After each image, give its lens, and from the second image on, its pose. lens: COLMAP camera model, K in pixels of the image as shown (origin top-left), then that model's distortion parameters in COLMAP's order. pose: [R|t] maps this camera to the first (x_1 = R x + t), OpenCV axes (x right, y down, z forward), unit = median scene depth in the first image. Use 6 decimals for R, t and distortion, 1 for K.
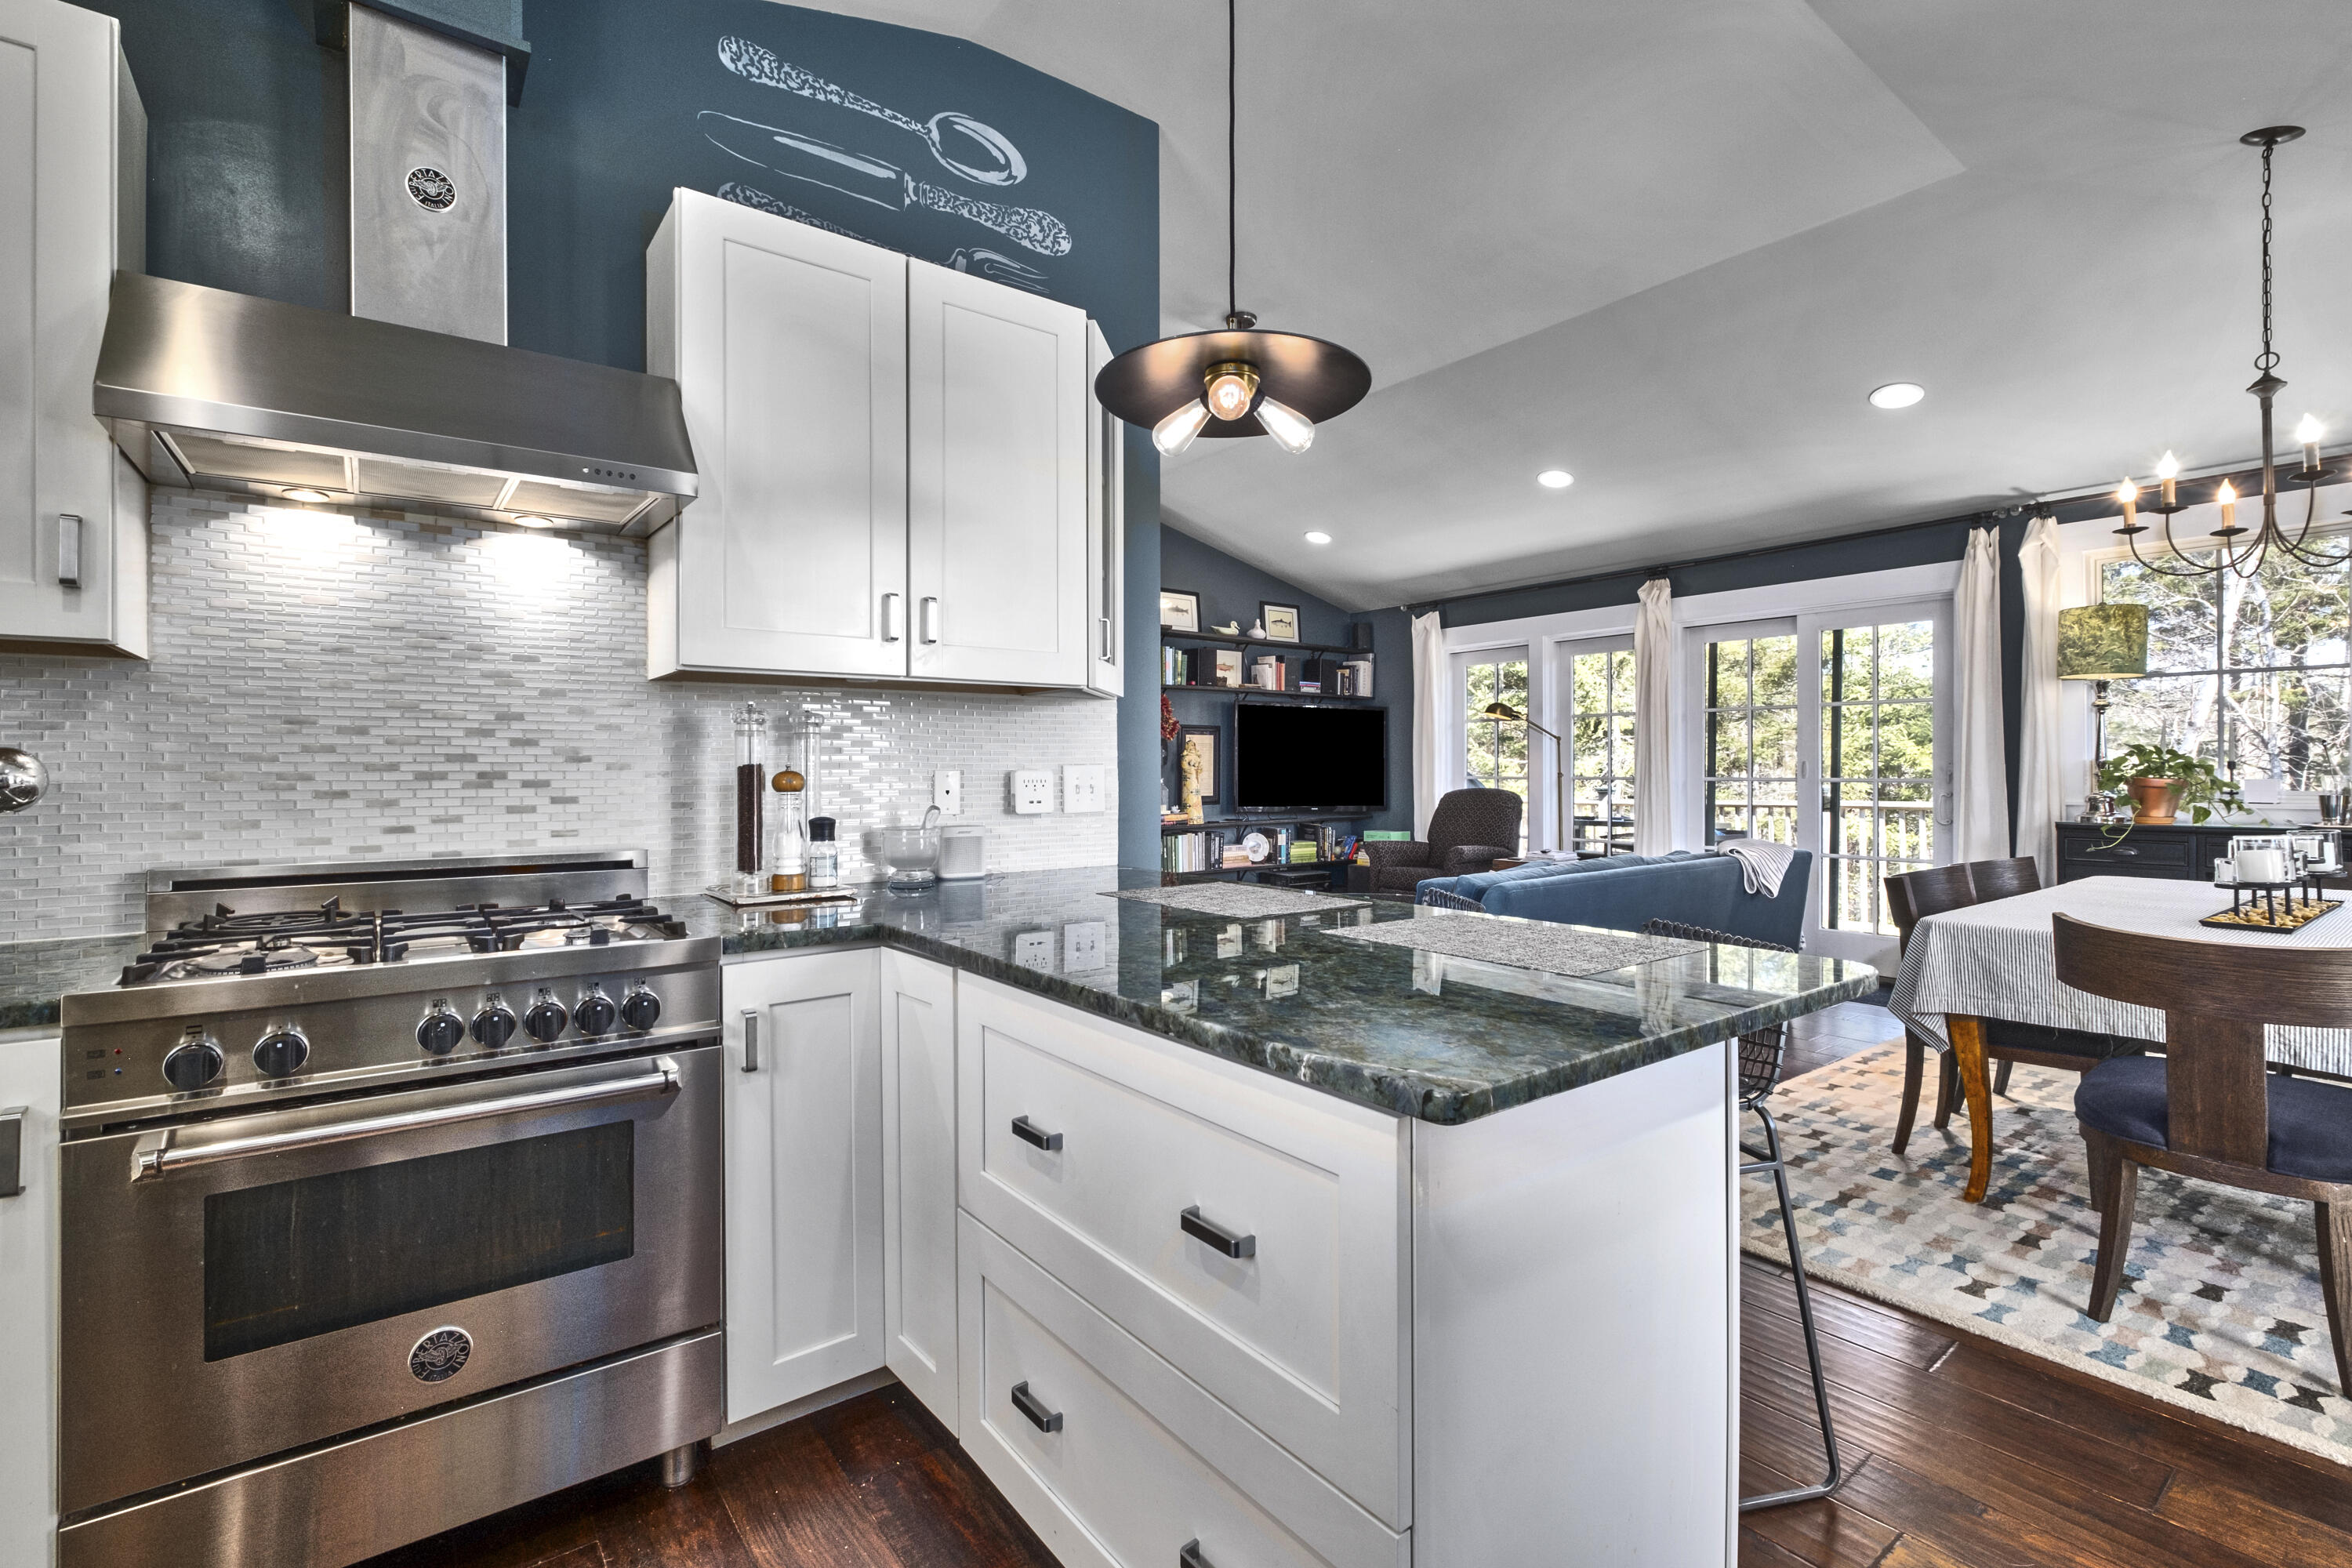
lens RADIAL K [[1041.6, 0, 1167.7], [0, 1041.6, 770.1], [0, 0, 1]] dist [-0.006148, -0.000230]
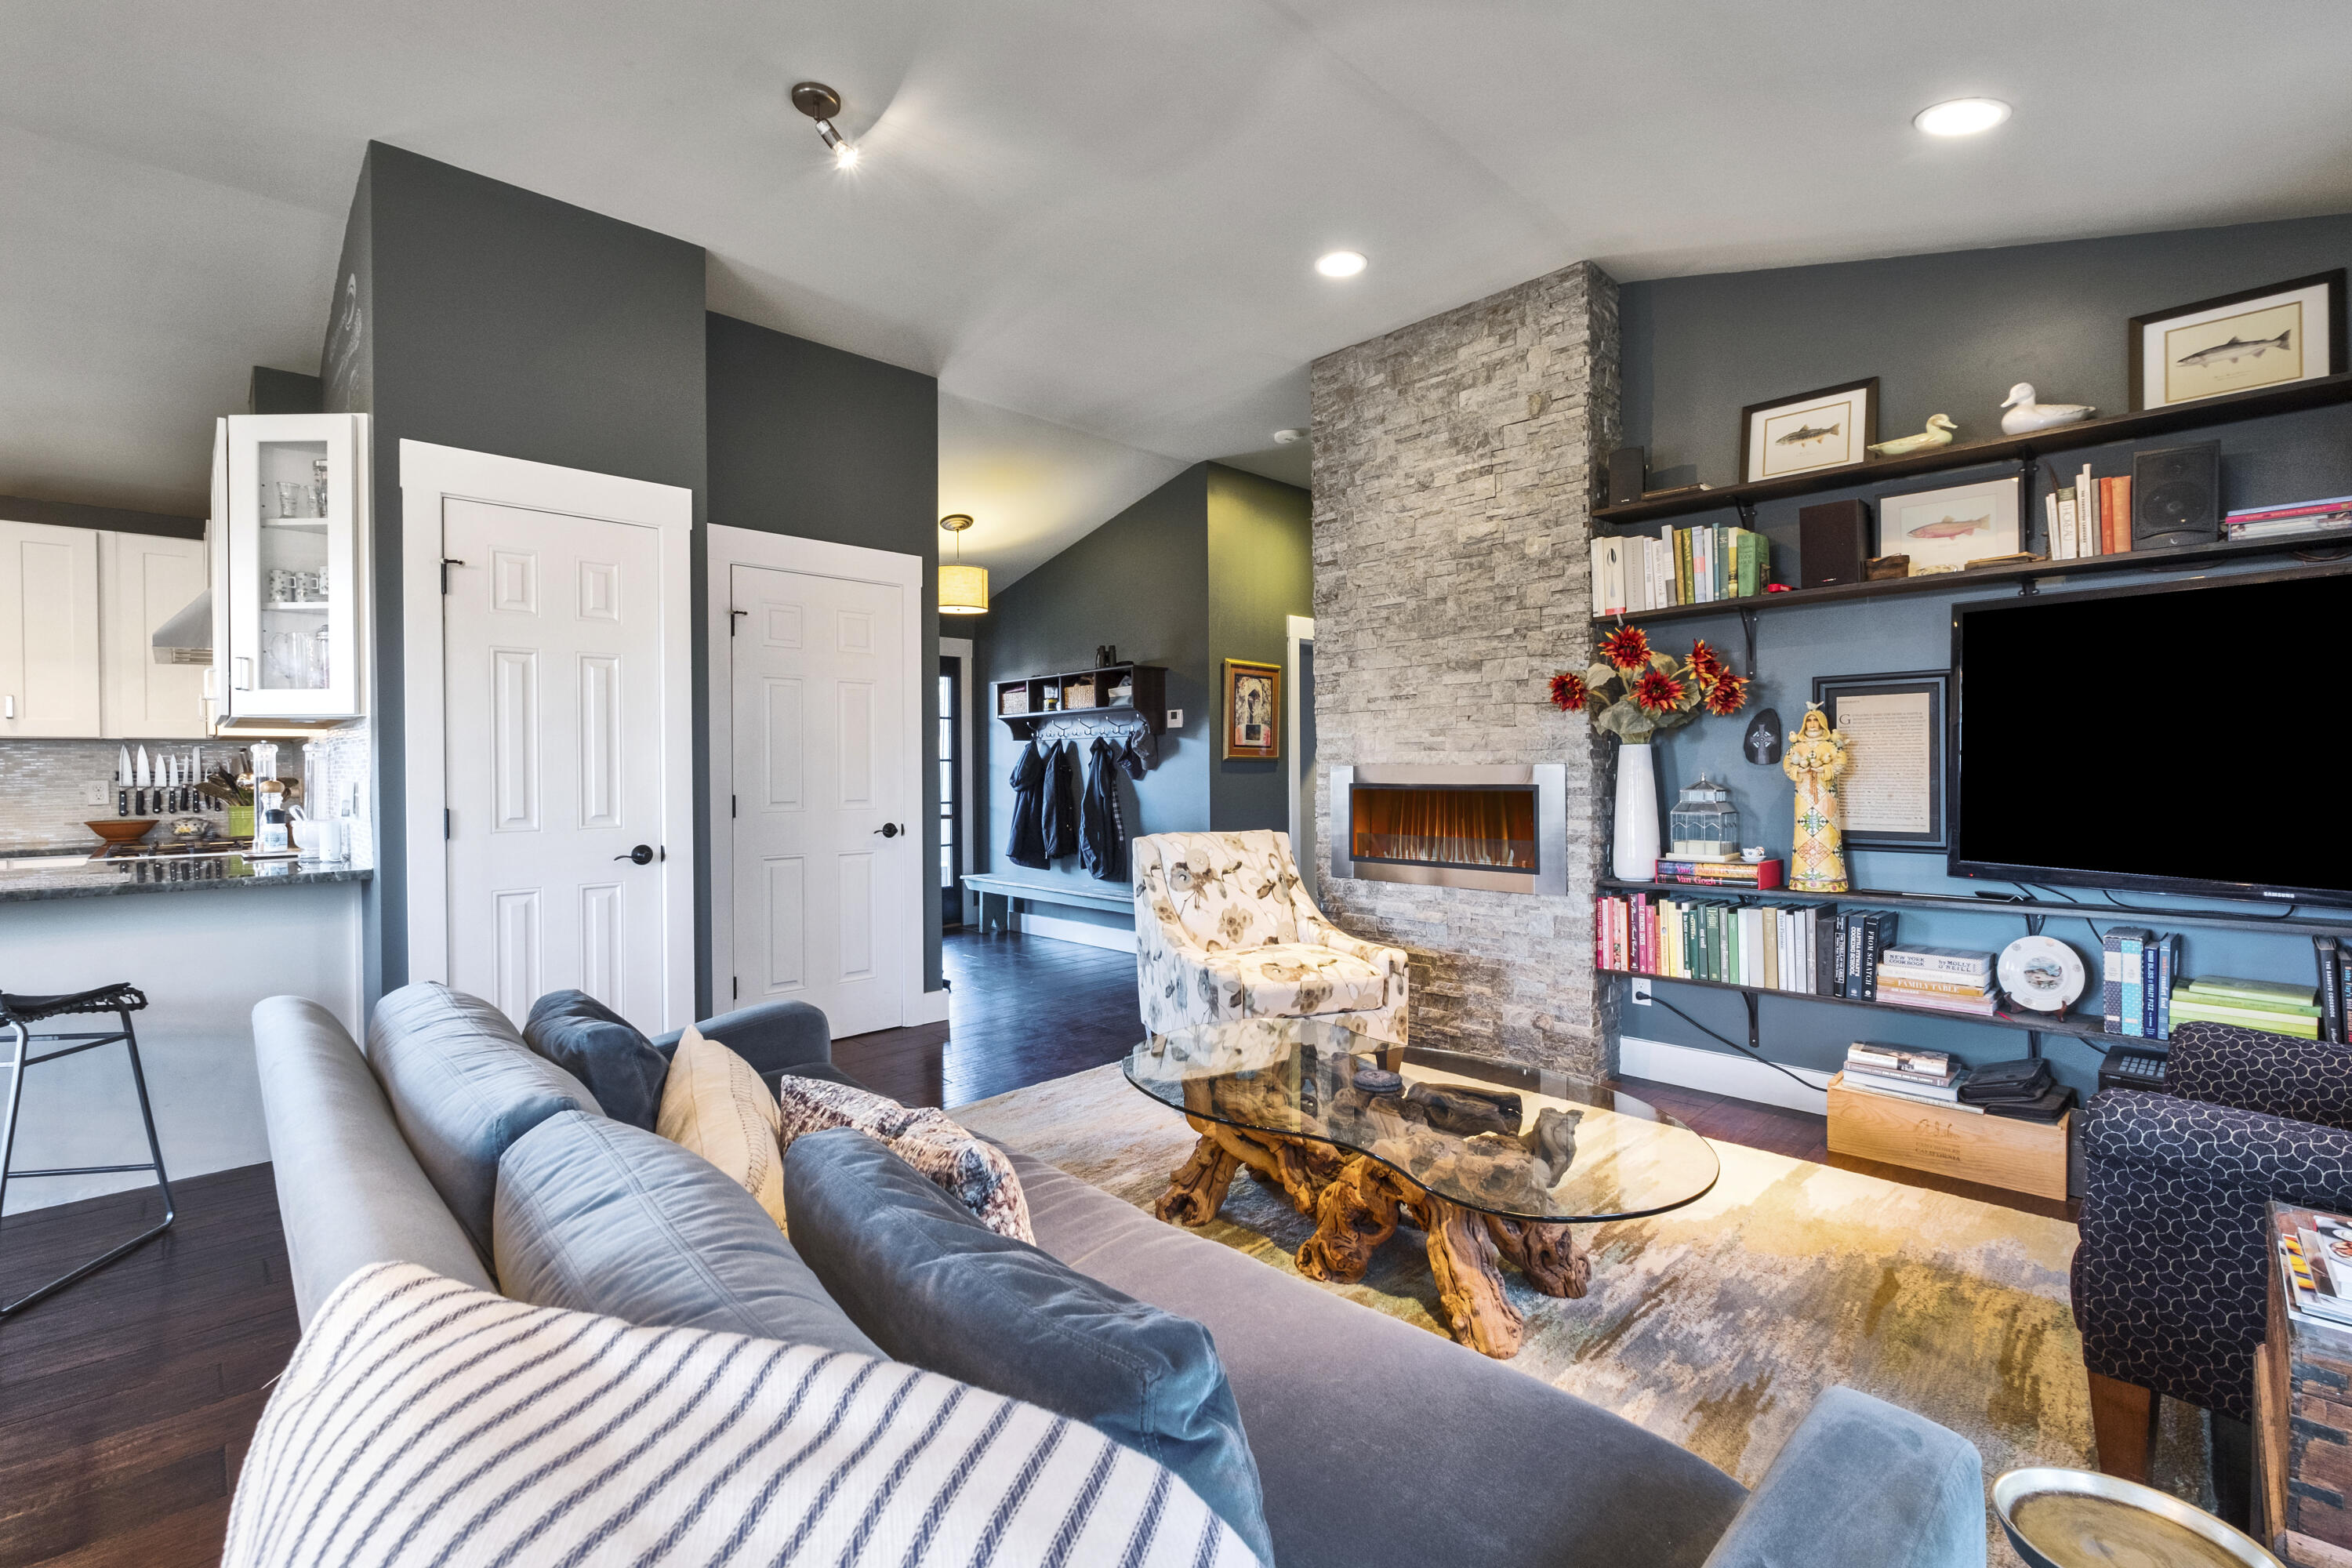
lens RADIAL K [[1041.6, 0, 1176.4], [0, 1041.6, 780.0], [0, 0, 1]] dist [-0.006148, -0.000230]
pose [[0.125078, 0.011458, -0.992081, 1.292201], [0.004734, 0.999915, 0.012145, -0.012140], [0.992136, -0.006216, 0.125013, 1.925997]]
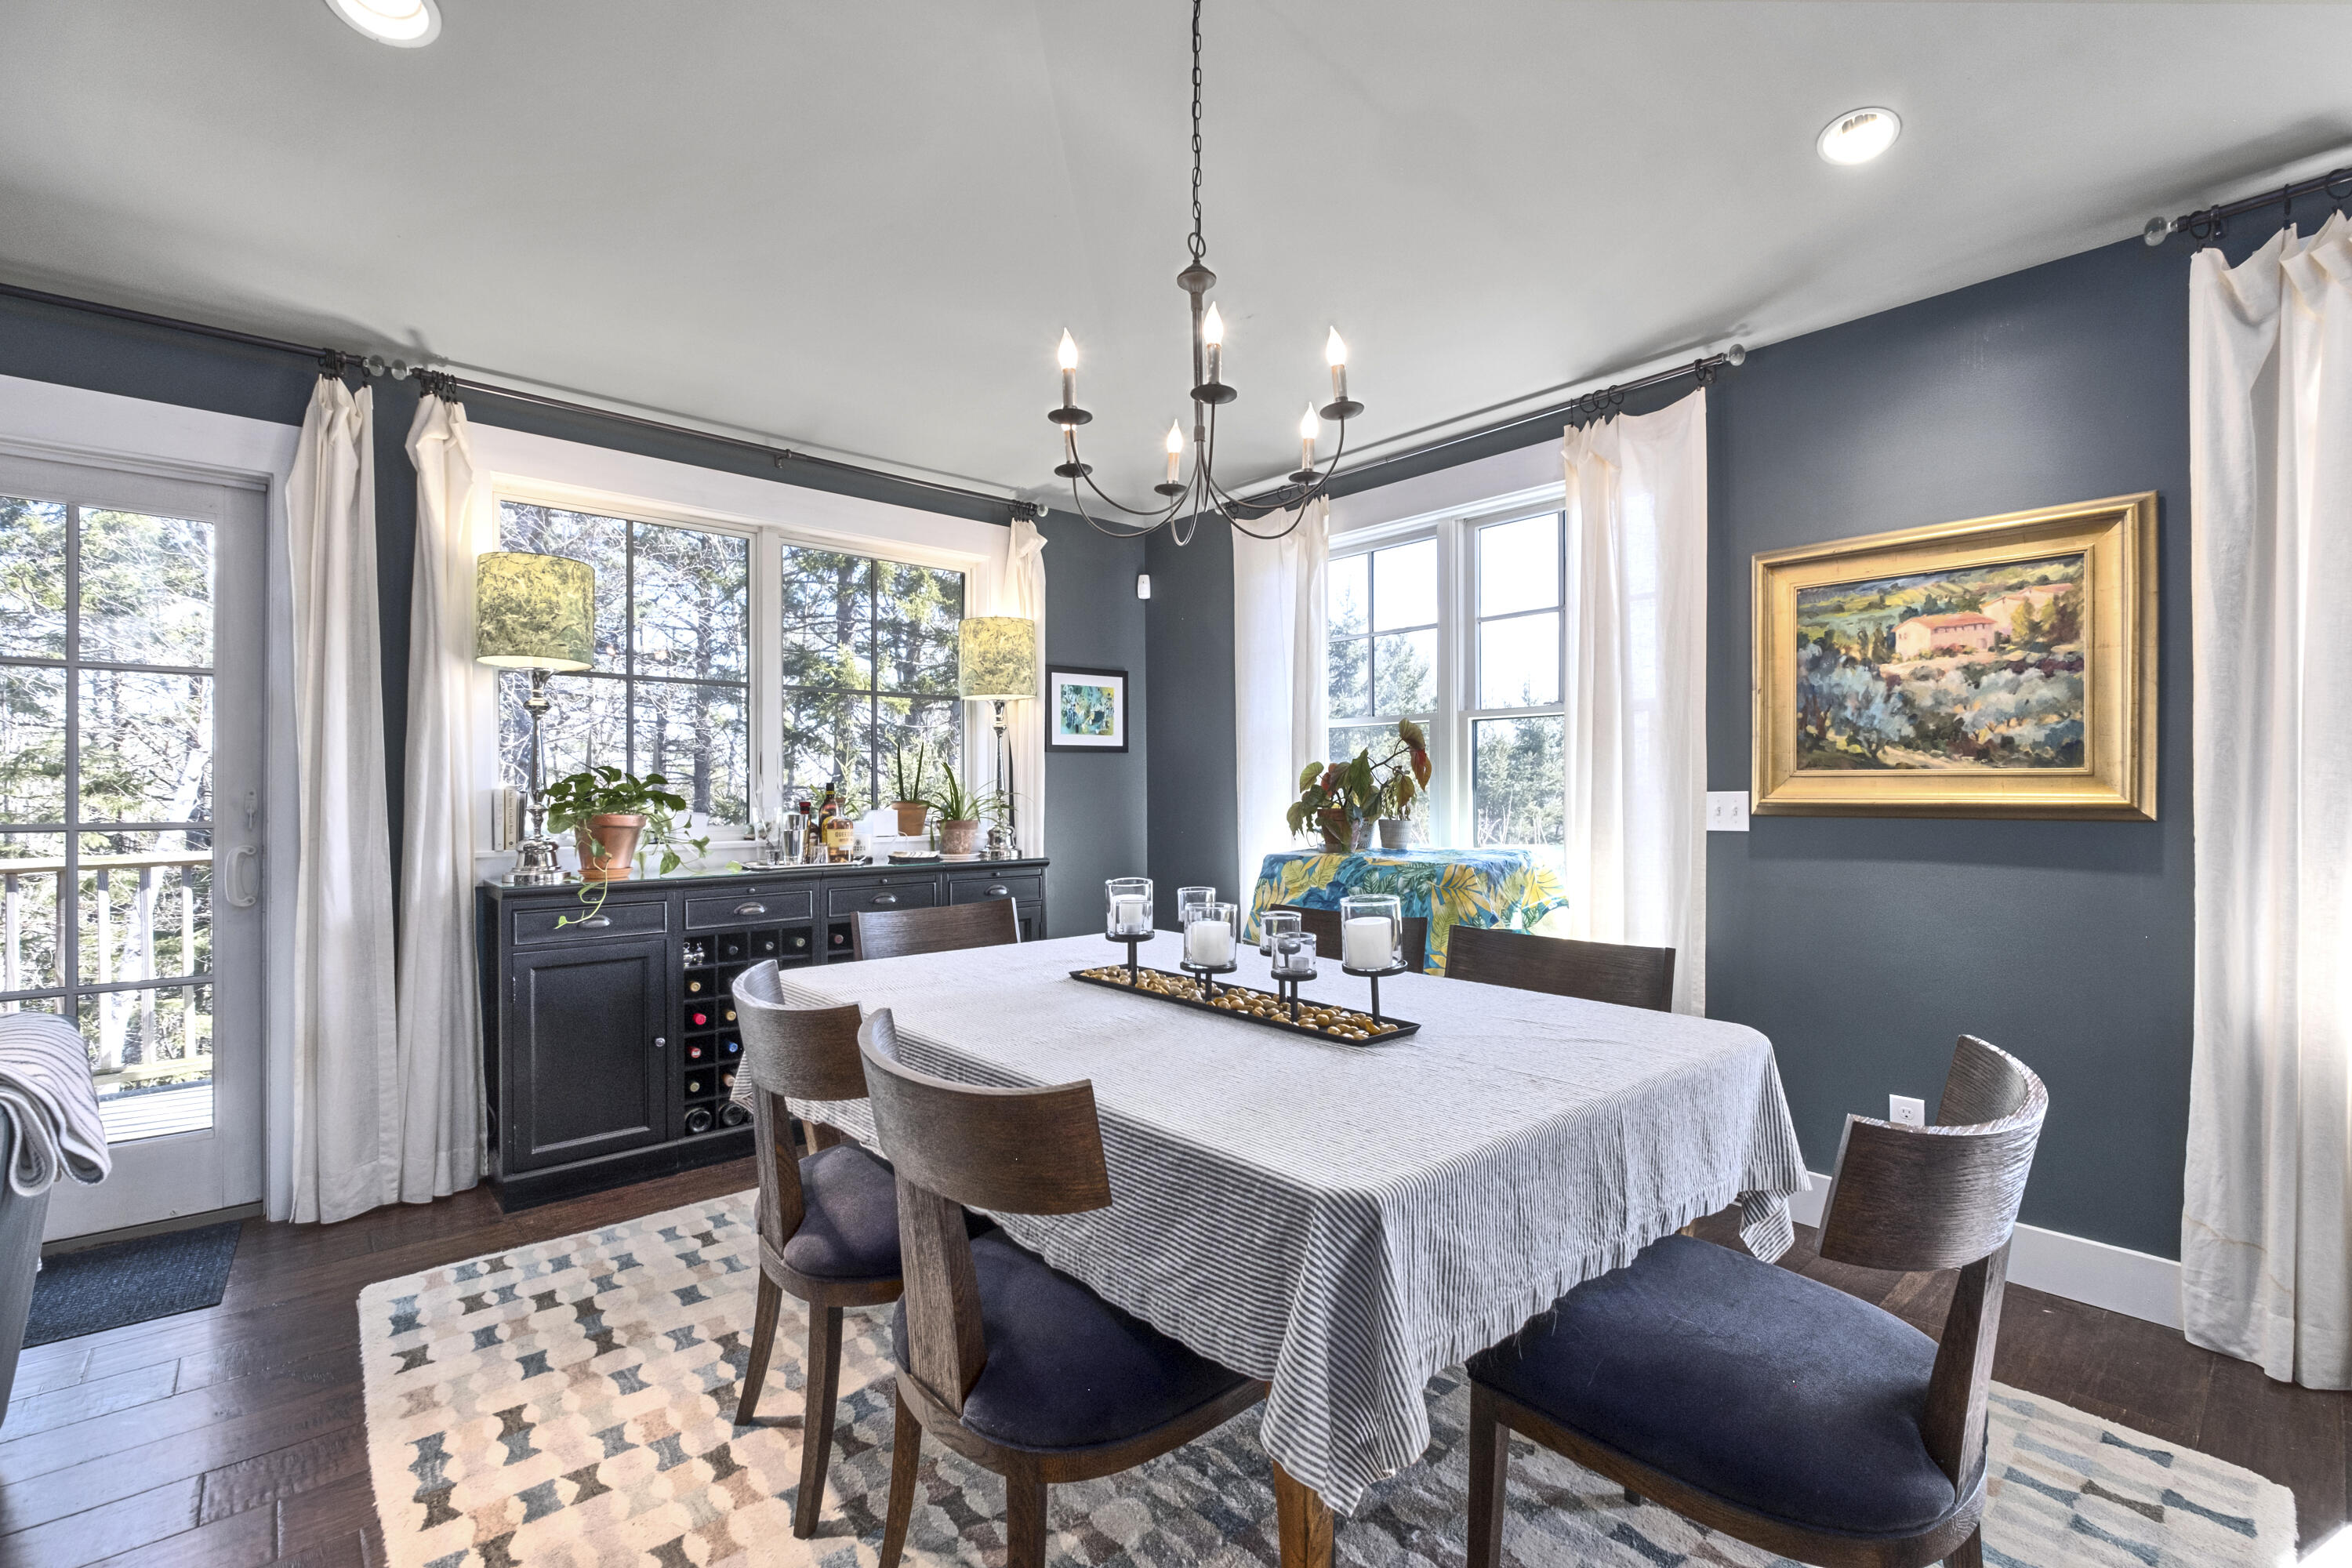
lens RADIAL K [[1041.6, 0, 1181.7], [0, 1041.6, 778.4], [0, 0, 1]] dist [-0.006148, -0.000230]
pose [[-0.080943, 0.018051, 0.996555, 0.364887], [0.003866, 0.999834, -0.017796, -0.005887], [-0.996711, 0.002412, -0.080999, 1.160942]]
